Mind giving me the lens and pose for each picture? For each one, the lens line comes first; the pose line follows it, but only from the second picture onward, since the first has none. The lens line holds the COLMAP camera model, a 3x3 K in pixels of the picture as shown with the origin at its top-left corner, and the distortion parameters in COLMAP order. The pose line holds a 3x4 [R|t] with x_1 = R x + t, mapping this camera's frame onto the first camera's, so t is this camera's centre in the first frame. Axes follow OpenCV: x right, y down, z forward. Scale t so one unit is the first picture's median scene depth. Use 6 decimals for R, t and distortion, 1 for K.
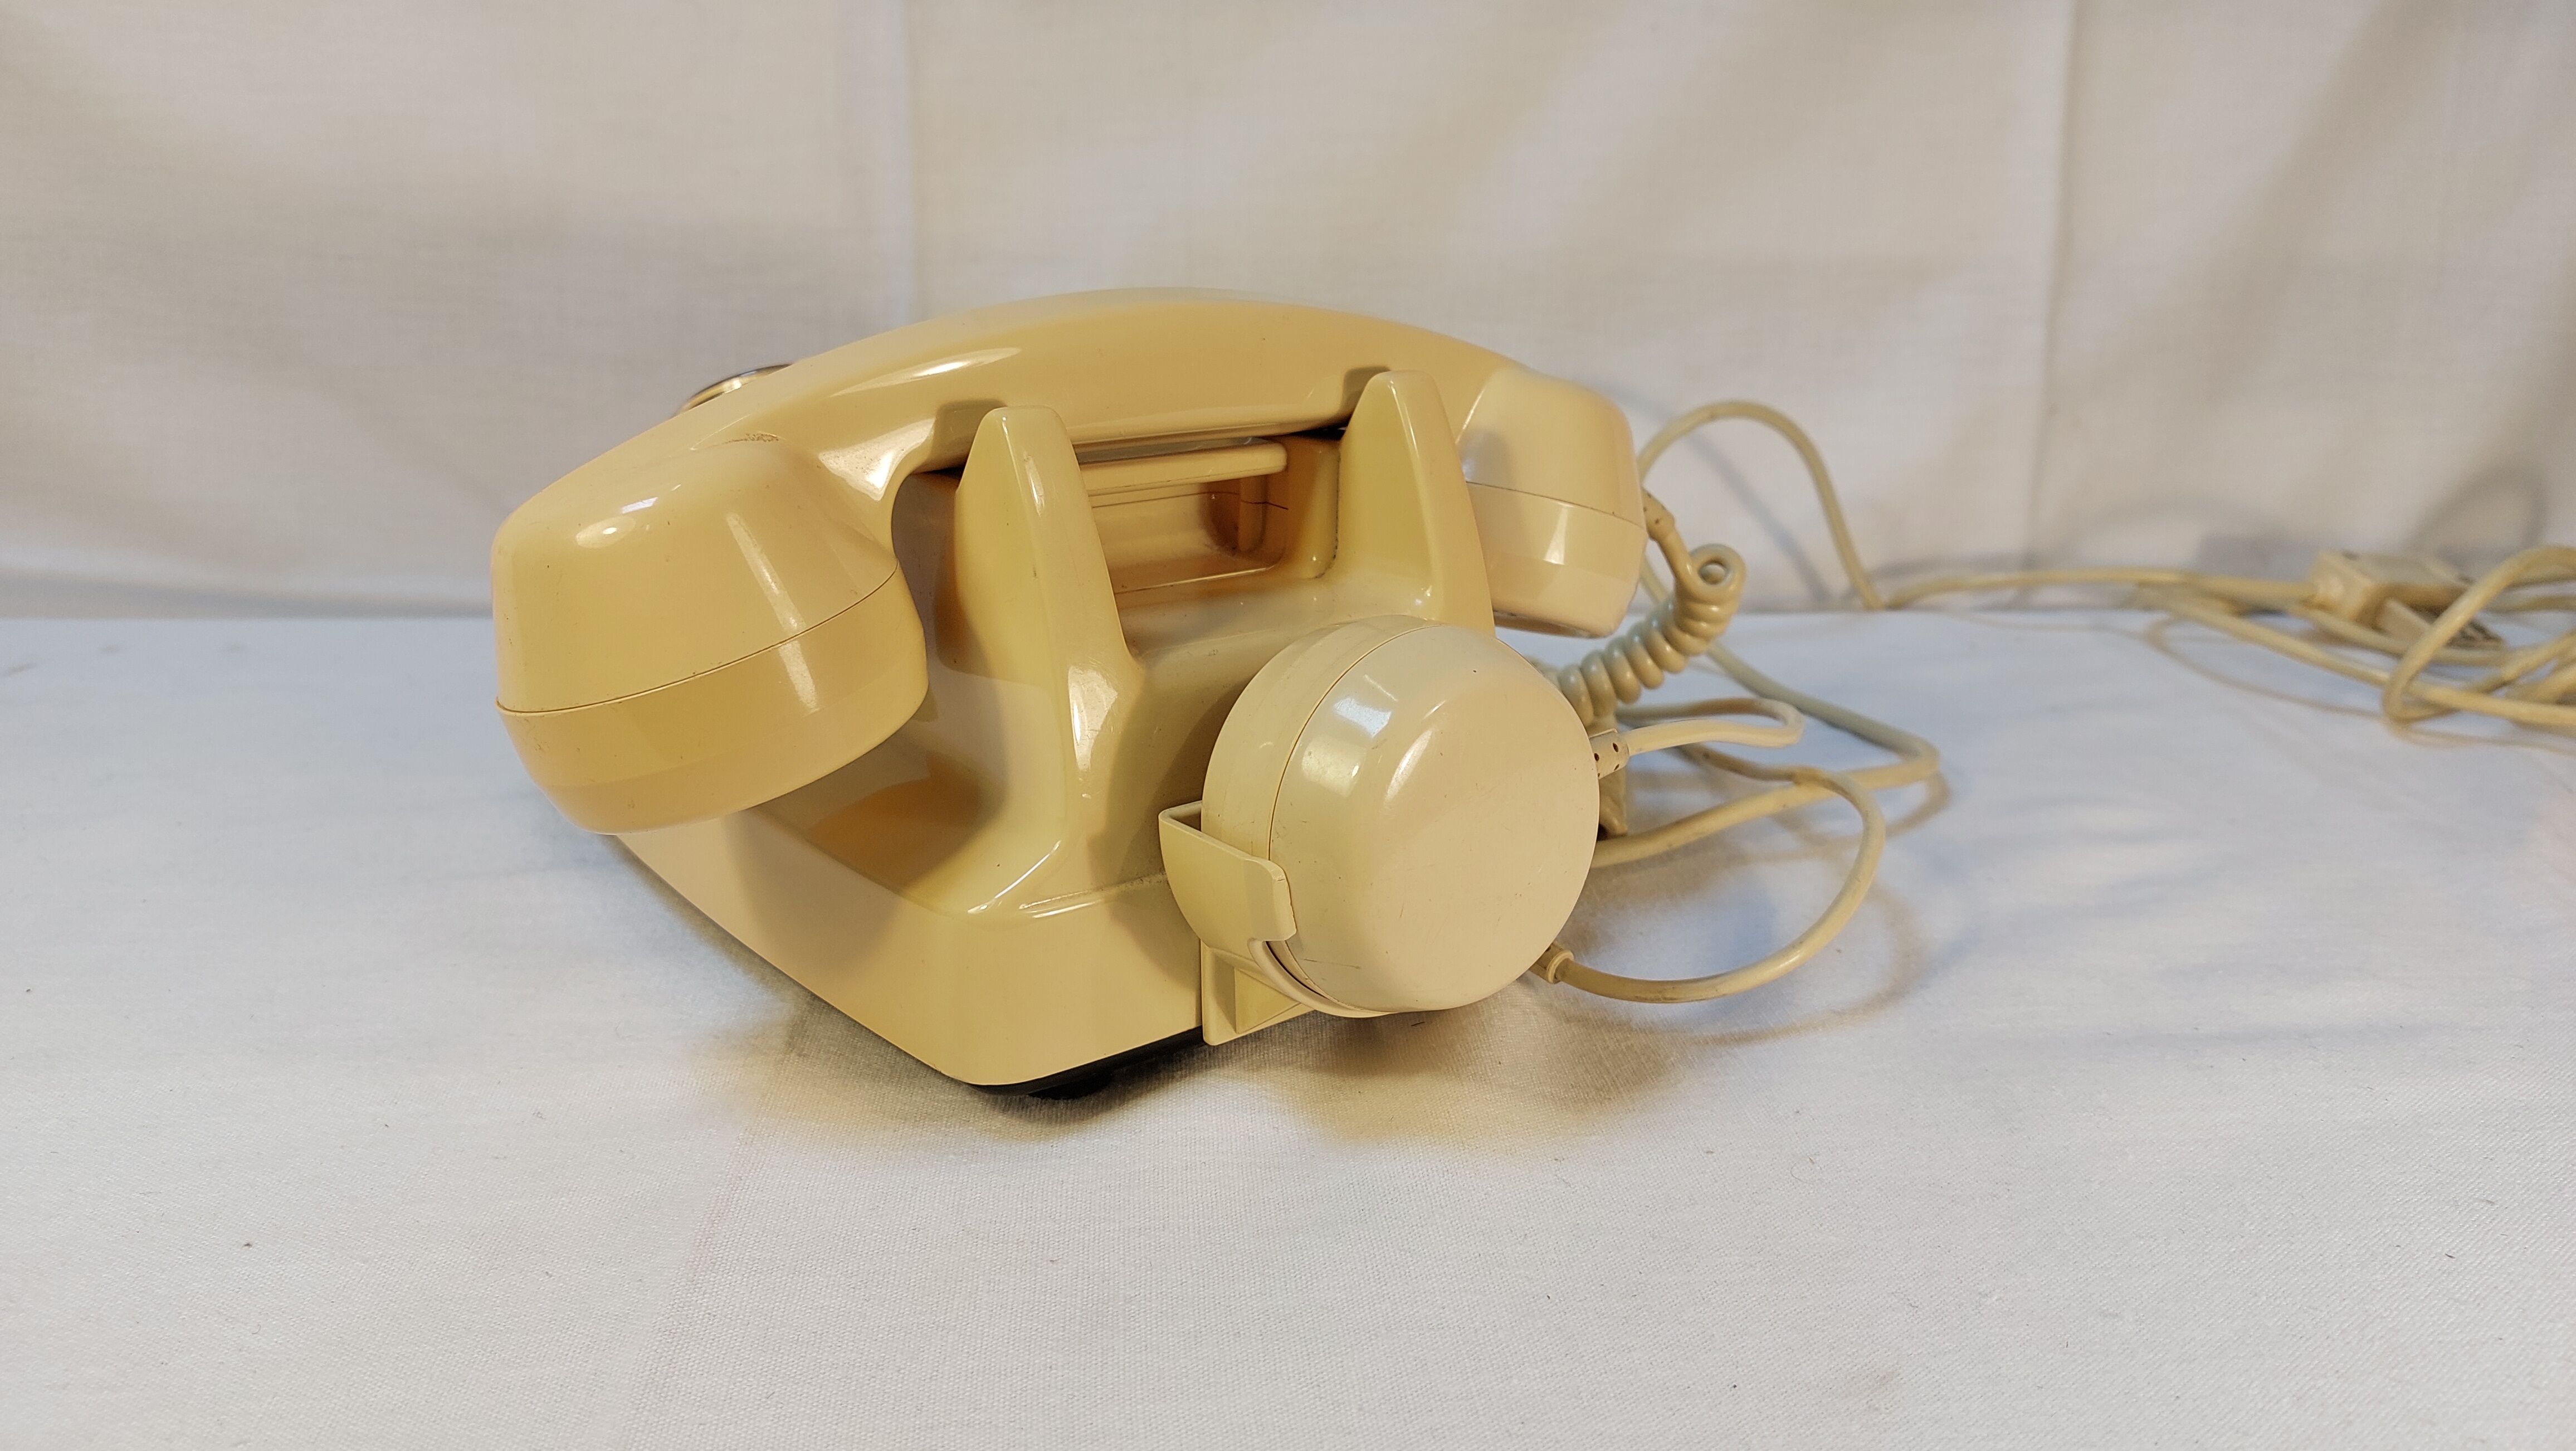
lens RADIAL K [[1822.5, 0, 1329.3], [0, 1822.5, 728.9], [0, 0, 1]] dist [0.038025, -0.044711]
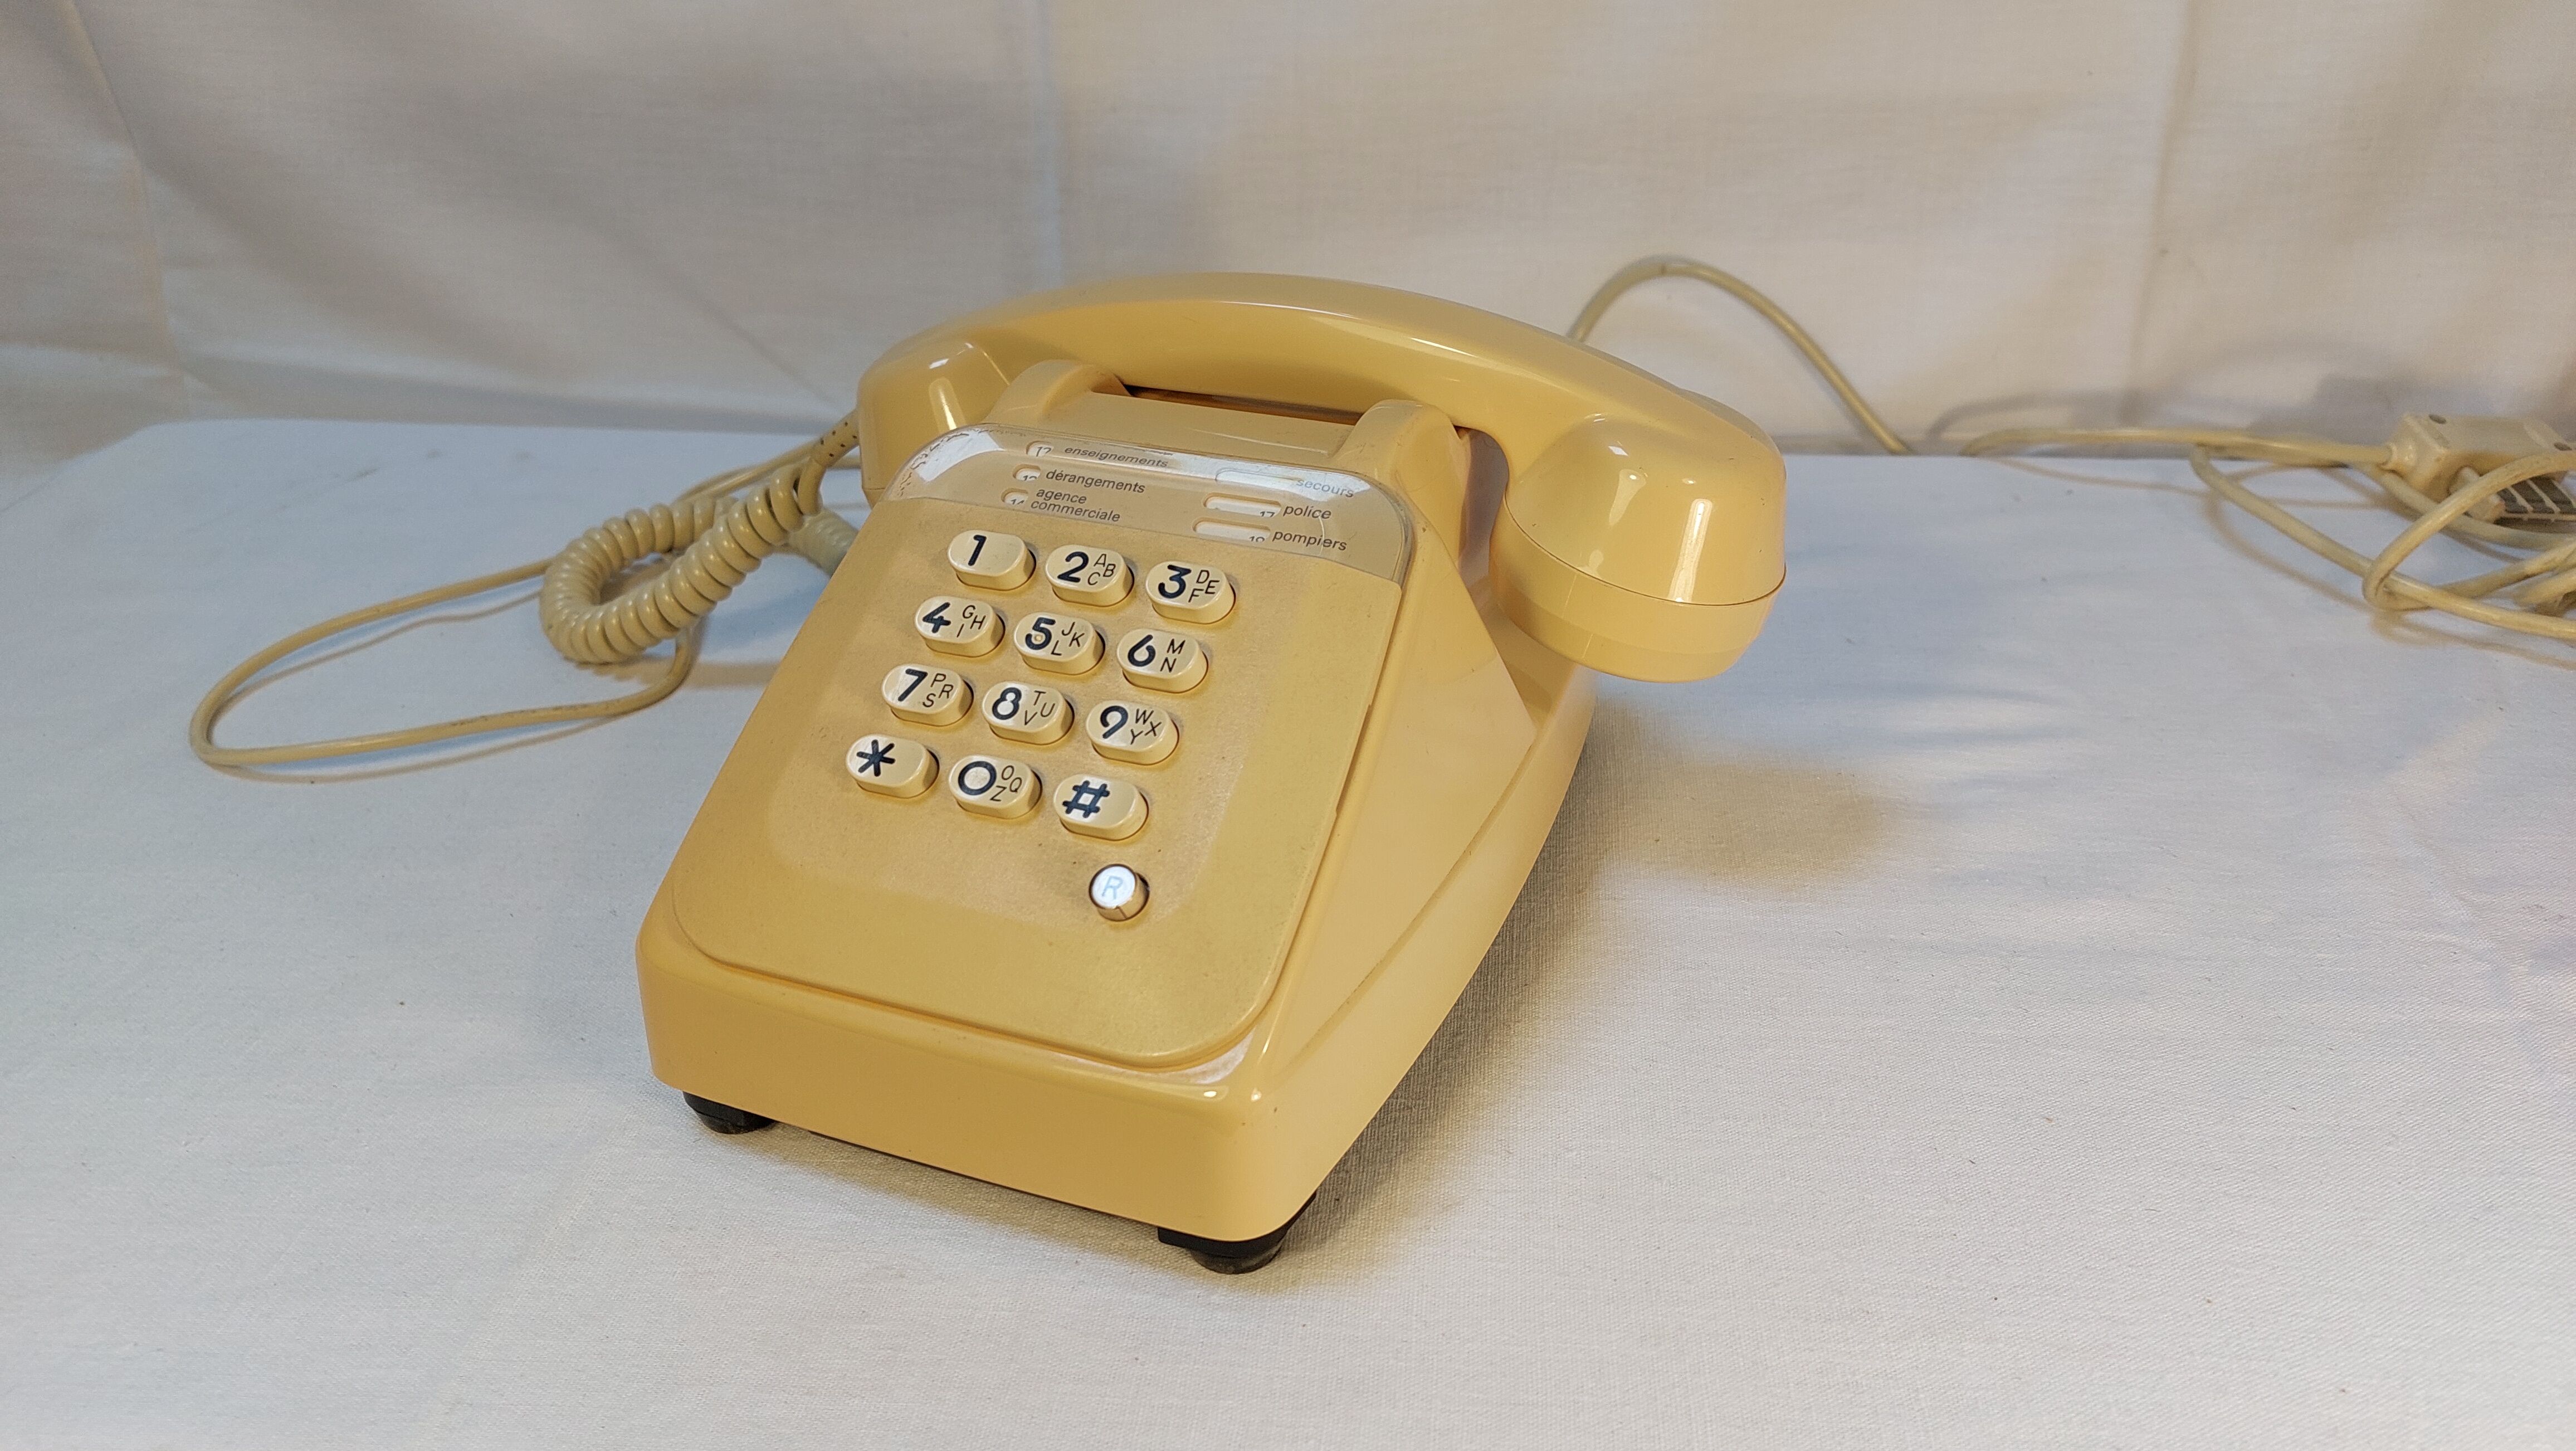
lens RADIAL K [[1822.5, 0, 1360.3], [0, 1822.5, 746.5], [0, 0, 1]] dist [0.038025, -0.044711]
pose [[0.978825, 0.066911, -0.193455, 0.208342], [-0.028259, 0.980189, 0.196040, -0.108999], [0.202740, -0.186422, 0.961324, -0.113656]]
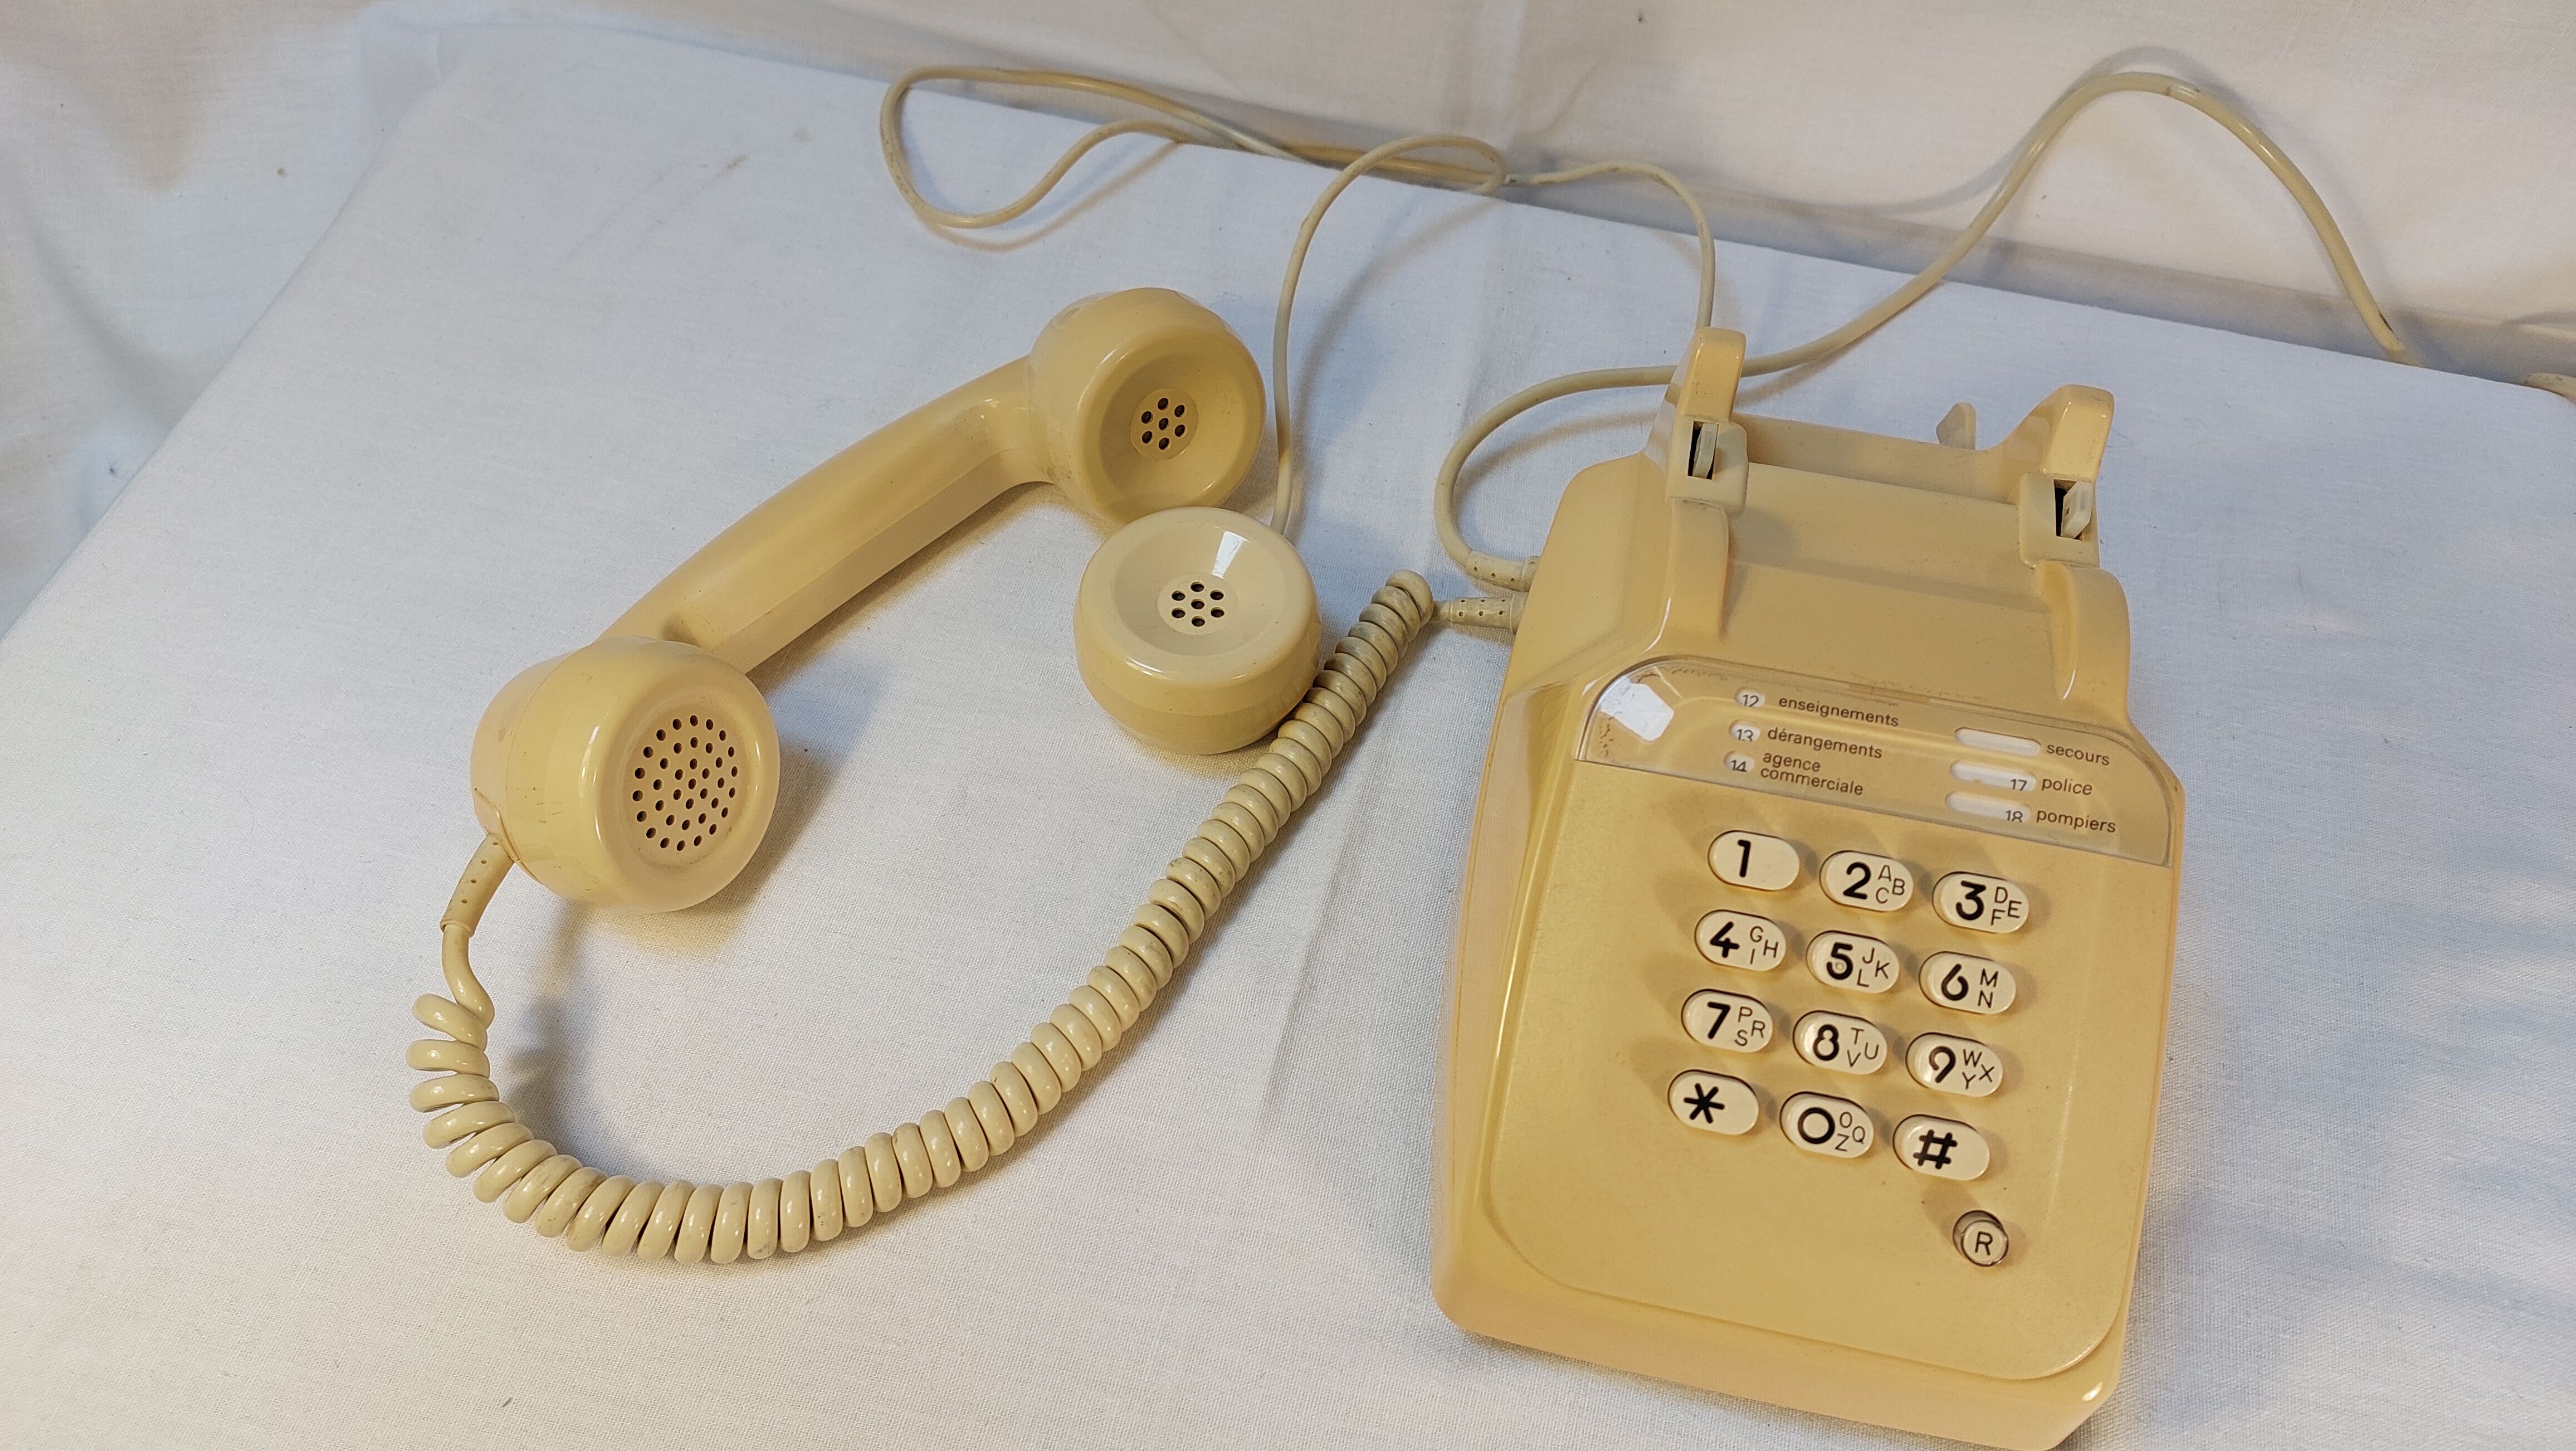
lens RADIAL K [[1752.2, 0, 1279.7], [0, 1752.2, 705.0], [0, 0, 1]] dist [0.010041, -0.007311]
pose [[0.998356, 0.030132, -0.048756, -0.175587], [0.004573, 0.806064, 0.591810, -0.442981], [0.057133, -0.591060, 0.804602, 0.016744]]
